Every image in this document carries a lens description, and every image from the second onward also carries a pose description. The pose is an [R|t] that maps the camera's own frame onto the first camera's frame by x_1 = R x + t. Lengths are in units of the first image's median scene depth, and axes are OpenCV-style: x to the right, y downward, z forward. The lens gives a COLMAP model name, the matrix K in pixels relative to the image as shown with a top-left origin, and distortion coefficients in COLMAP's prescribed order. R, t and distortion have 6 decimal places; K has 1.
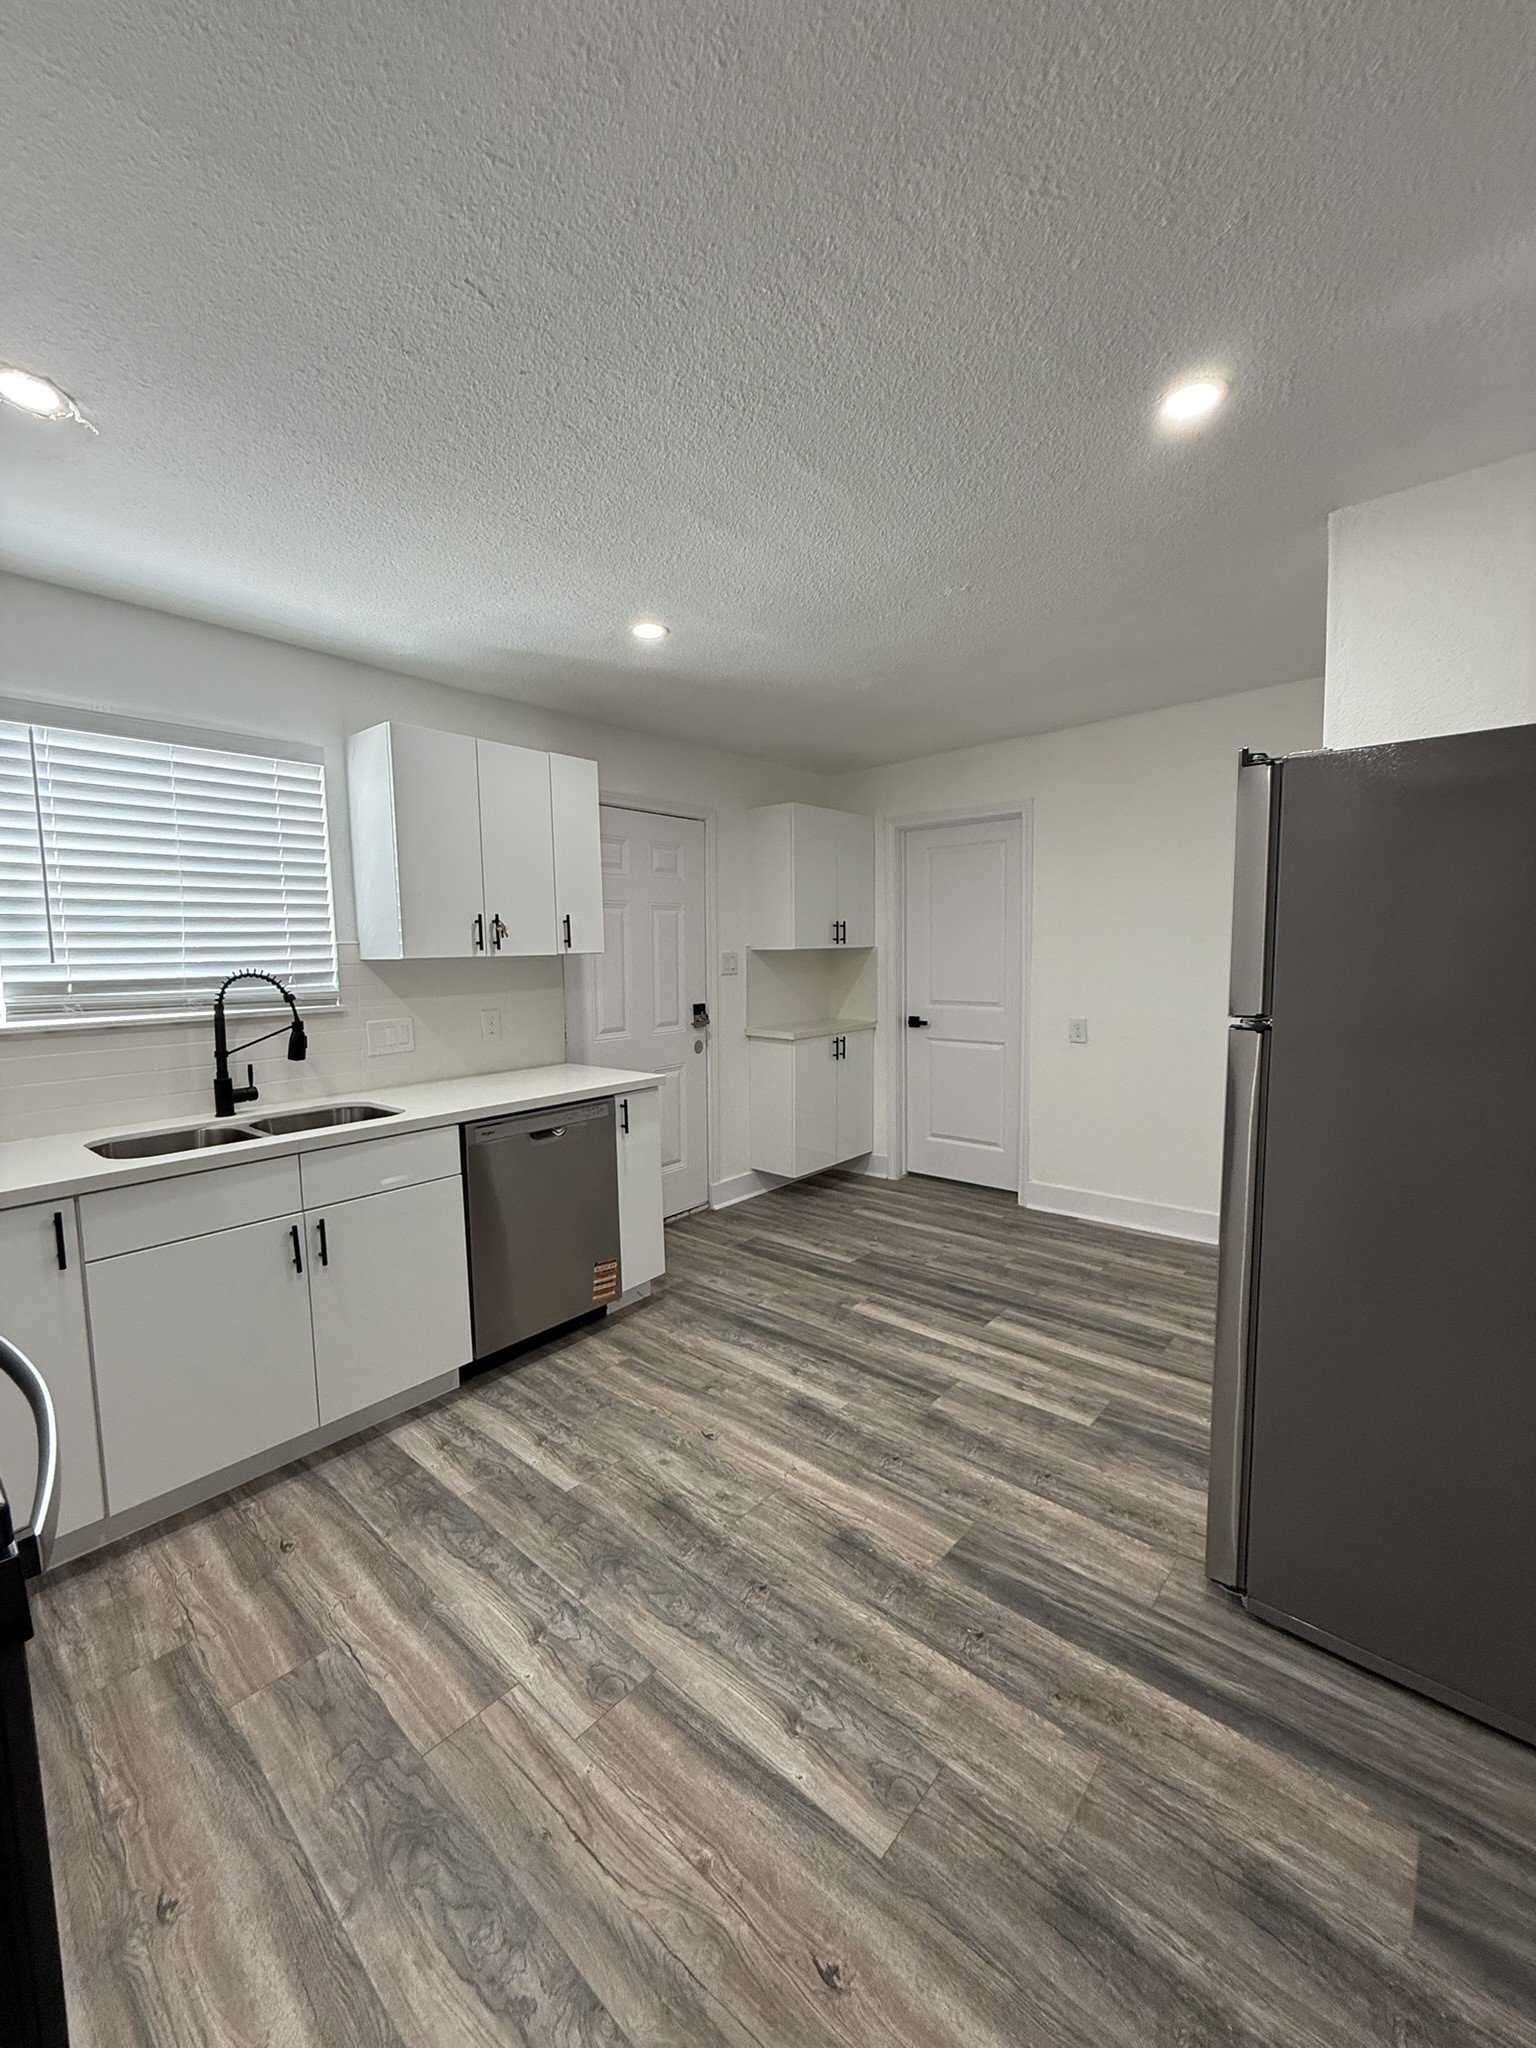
lens RADIAL K [[816.5, 0, 768.0], [0, 816.5, 1024.0], [0, 0, 1]] dist [-0.002971, -0.000030]
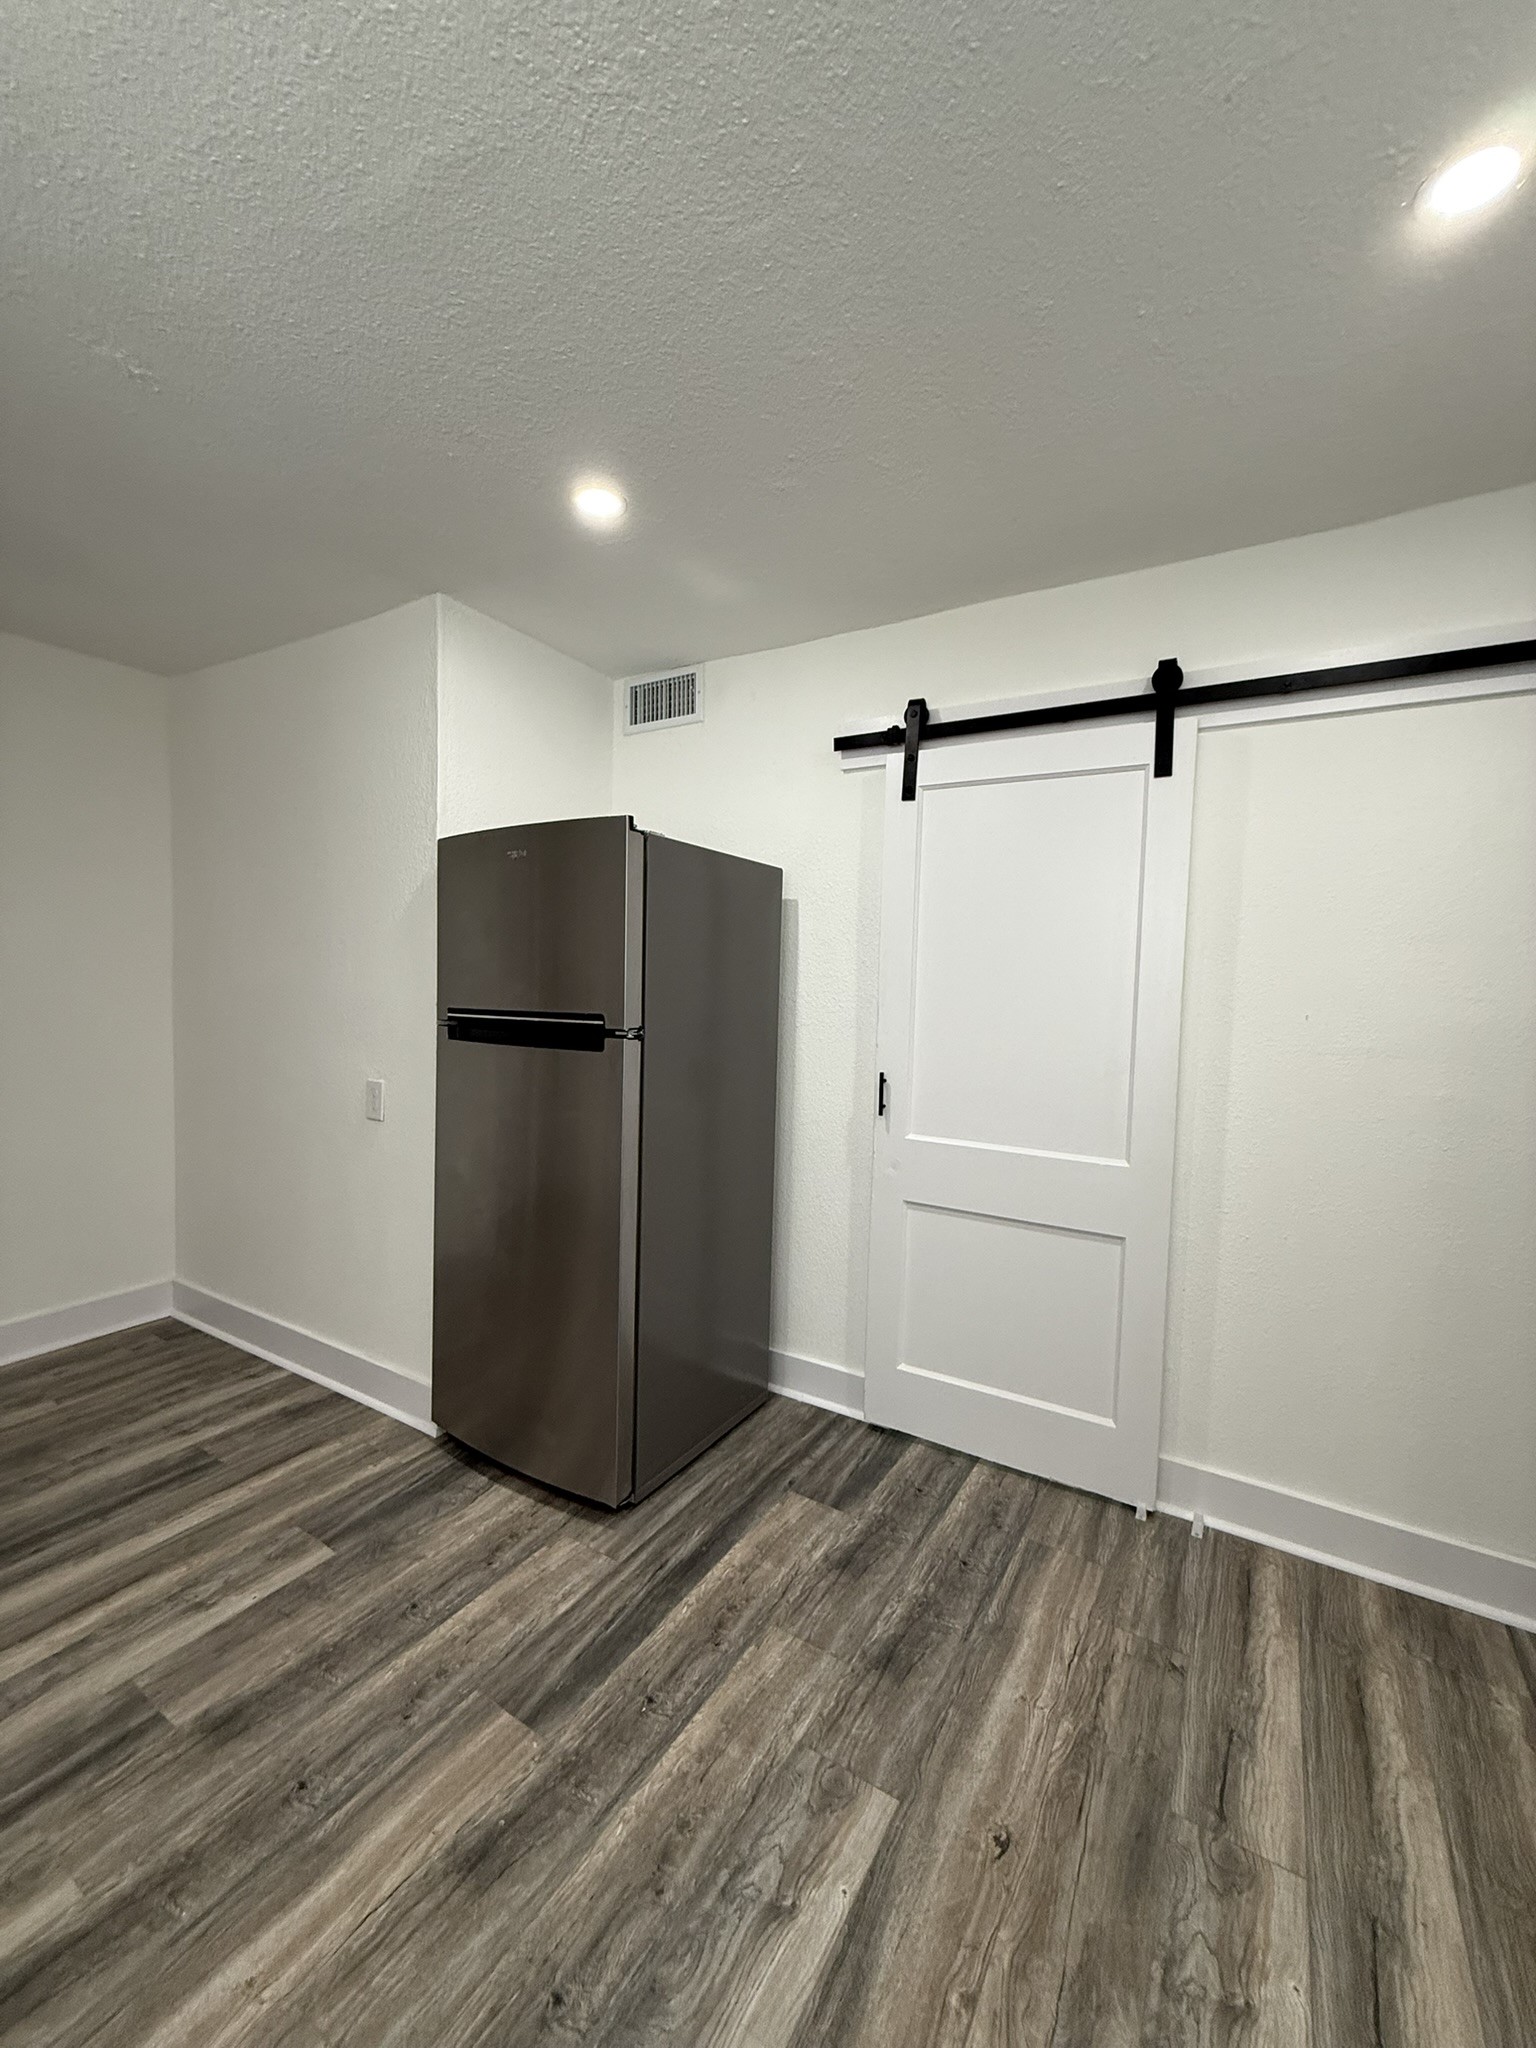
lens RADIAL K [[816.5, 0, 768.0], [0, 816.5, 1024.0], [0, 0, 1]] dist [-0.002971, -0.000030]
pose [[-0.170553, -0.039142, 0.984571, -0.201369], [0.069749, 0.996225, 0.051687, -0.019067], [-0.982877, 0.077488, -0.167179, 0.296283]]
